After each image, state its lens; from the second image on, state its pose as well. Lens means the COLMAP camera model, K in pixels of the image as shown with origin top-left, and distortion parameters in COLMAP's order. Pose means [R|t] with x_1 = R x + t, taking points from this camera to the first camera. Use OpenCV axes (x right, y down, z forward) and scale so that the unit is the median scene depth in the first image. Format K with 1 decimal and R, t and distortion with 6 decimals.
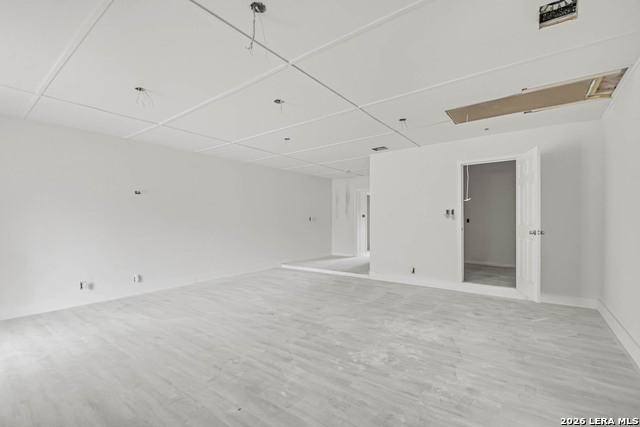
lens RADIAL K [[284.0, 0, 316.4], [0, 284.0, 222.2], [0, 0, 1]] dist [0.016868, -0.016997]
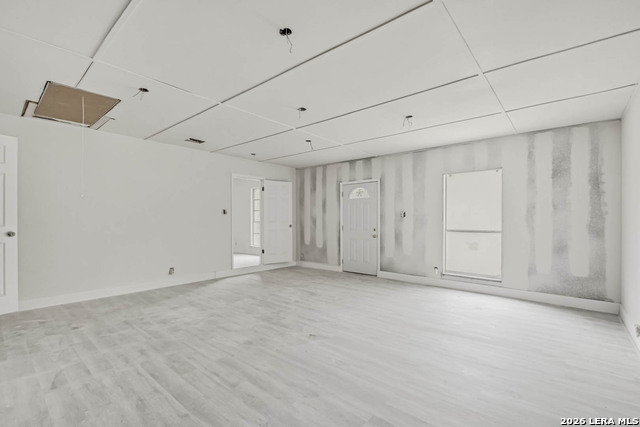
lens RADIAL K [[284.0, 0, 316.4], [0, 284.0, 222.2], [0, 0, 1]] dist [0.016868, -0.016997]
pose [[-0.997780, 0.002009, 0.066571, -0.253752], [0.003078, 0.999868, 0.015966, -0.012493], [-0.066530, 0.016136, -0.997654, 2.039881]]
